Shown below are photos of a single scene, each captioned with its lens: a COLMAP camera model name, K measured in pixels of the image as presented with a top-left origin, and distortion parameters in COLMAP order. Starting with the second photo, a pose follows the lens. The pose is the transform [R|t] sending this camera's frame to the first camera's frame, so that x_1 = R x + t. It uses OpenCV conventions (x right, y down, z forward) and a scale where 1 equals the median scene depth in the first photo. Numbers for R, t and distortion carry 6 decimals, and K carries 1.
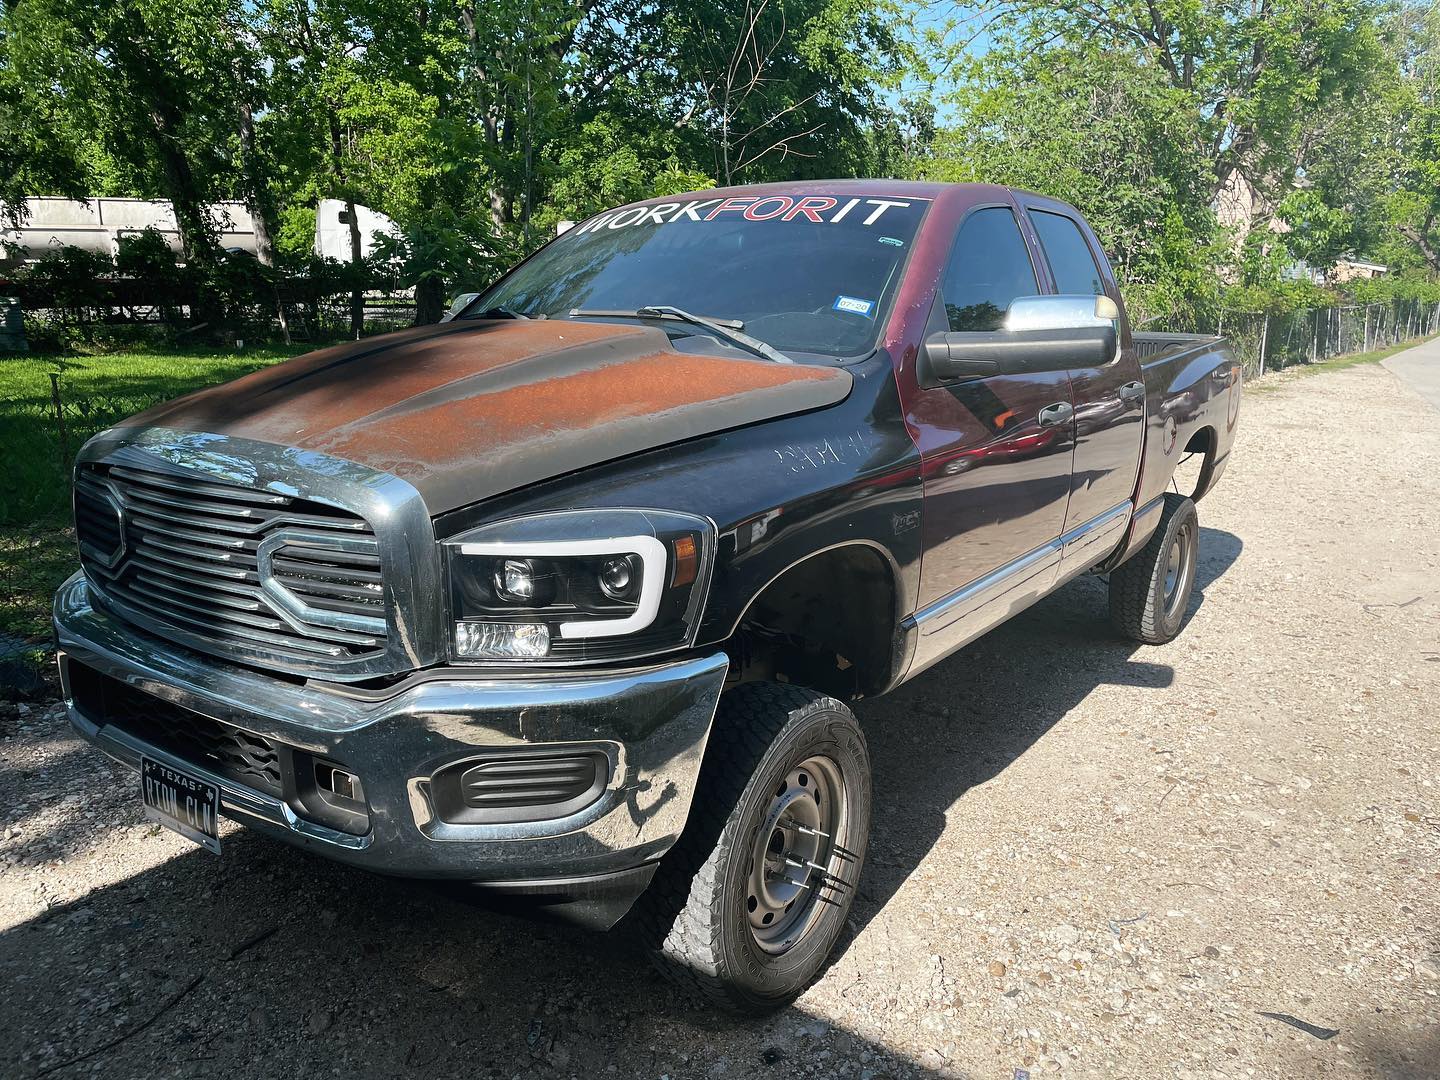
lens RADIAL K [[1089.3, 0, 720.0], [0, 1089.3, 540.0], [0, 0, 1]] dist [0.077464, -0.095146]
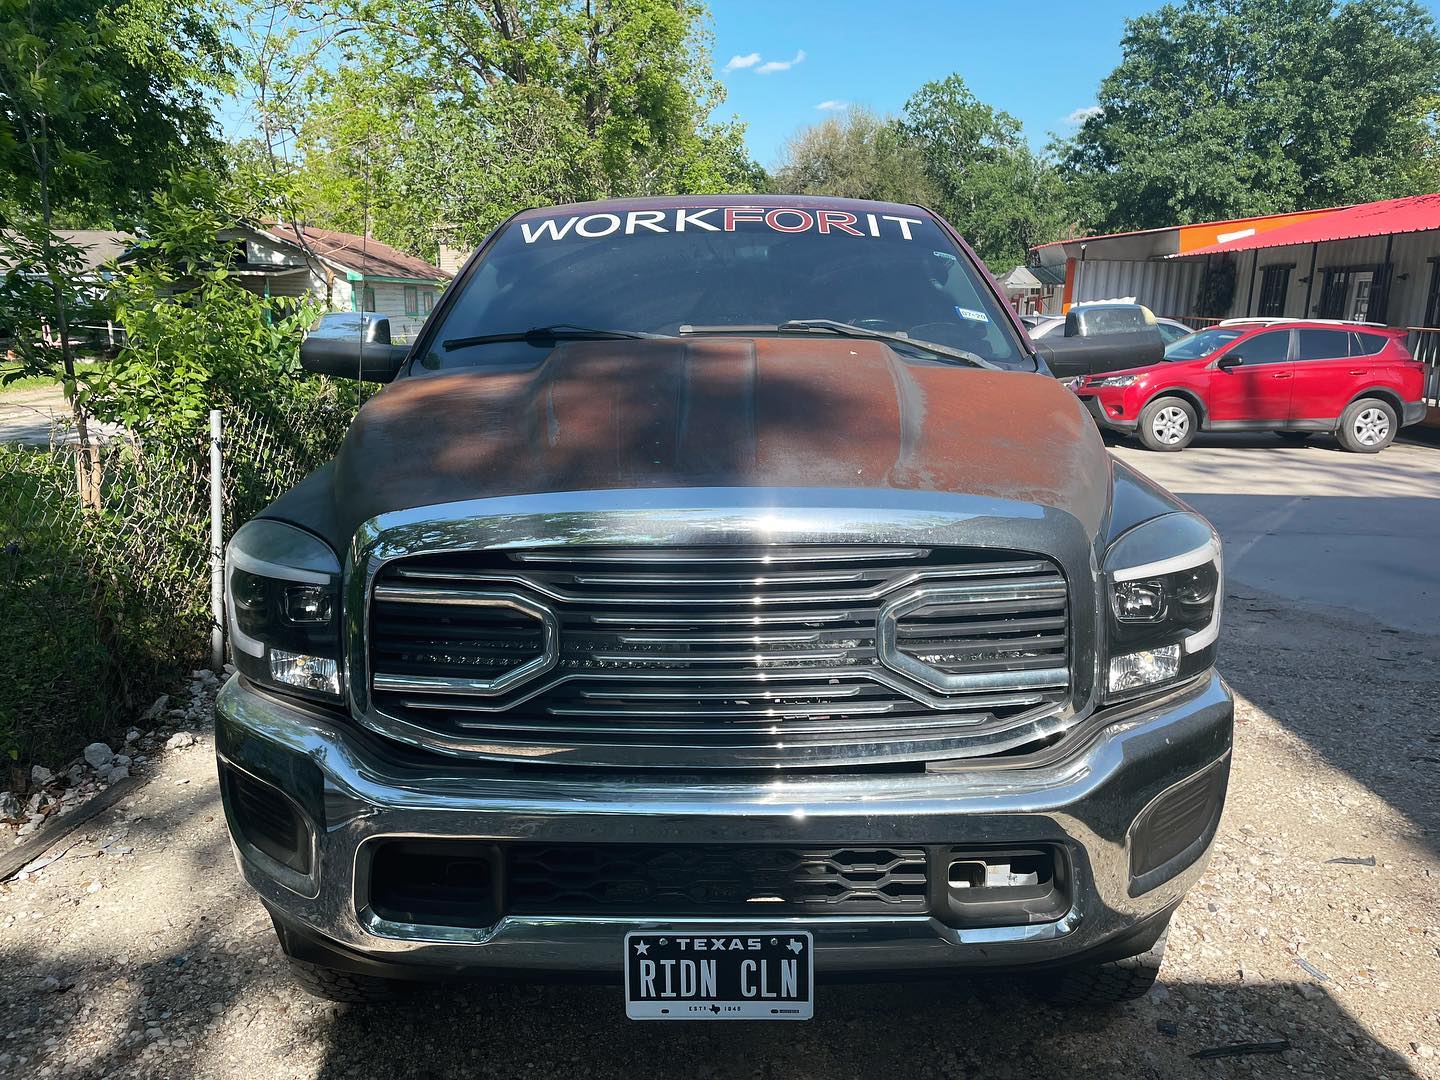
lens RADIAL K [[1089.3, 0, 720.0], [0, 1089.3, 540.0], [0, 0, 1]] dist [0.077464, -0.095146]
pose [[0.820964, -0.125181, 0.557089, -0.853909], [0.135747, 0.990487, 0.022521, -0.073505], [-0.554609, 0.057135, 0.830147, 0.349554]]
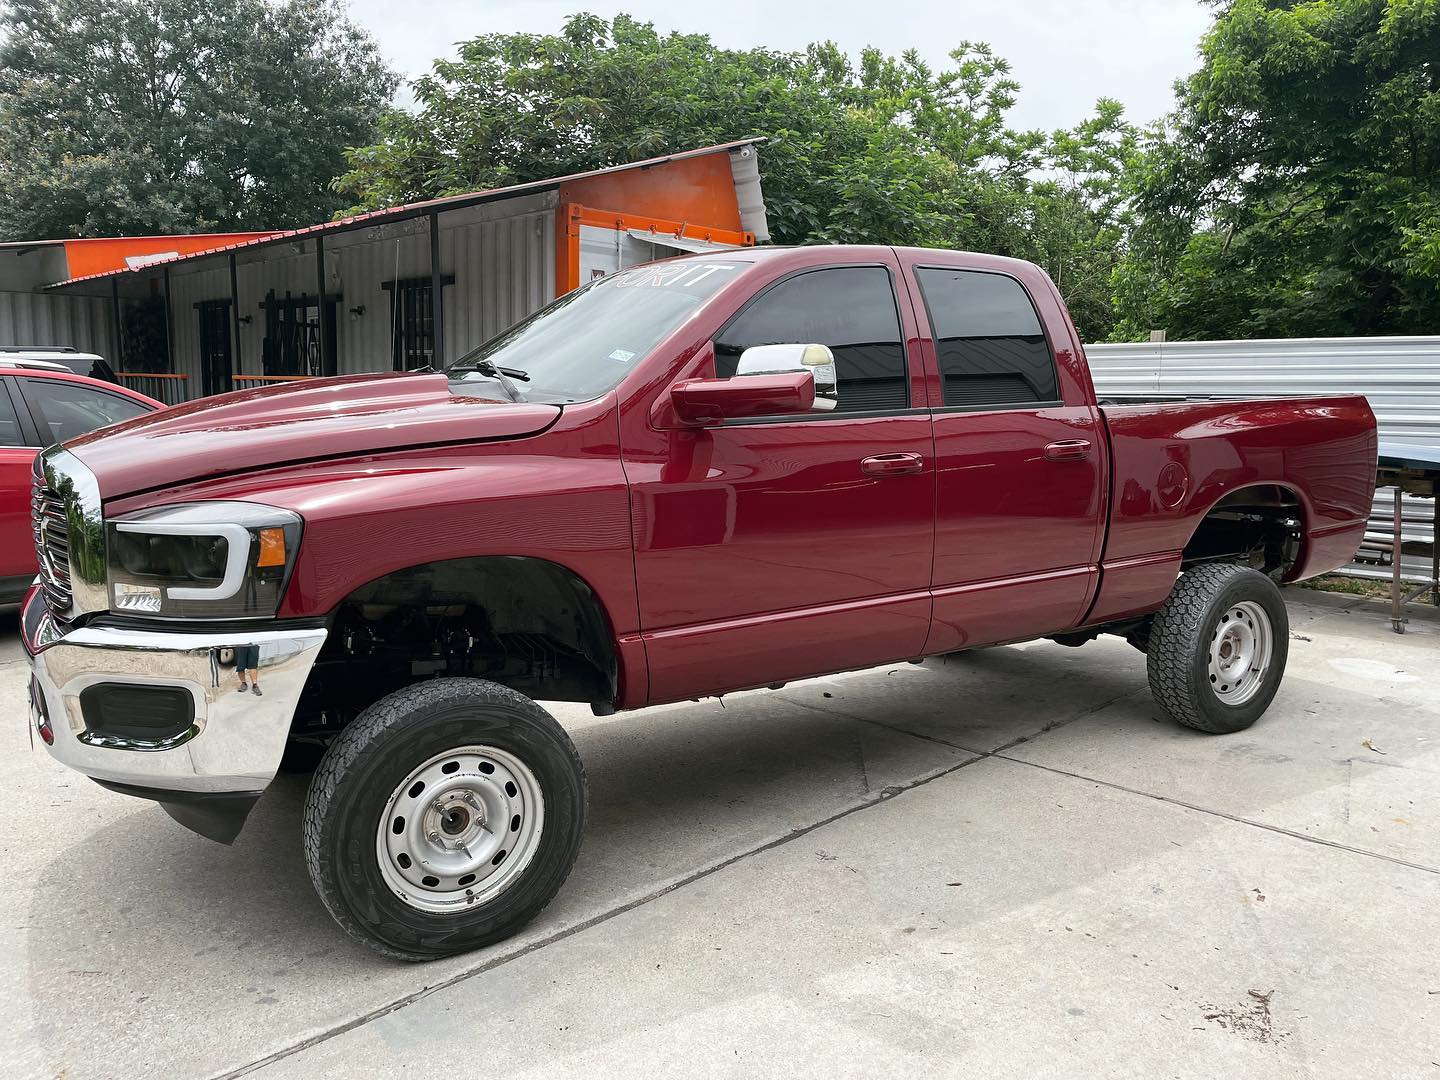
lens RADIAL K [[1089.3, 0, 720.0], [0, 1089.3, 540.0], [0, 0, 1]] dist [0.077464, -0.095146]
pose [[0.928743, 0.044182, -0.368082, 0.814393], [-0.073728, 0.995053, -0.066591, 0.051320], [0.363319, 0.088983, 0.927406, 0.015146]]
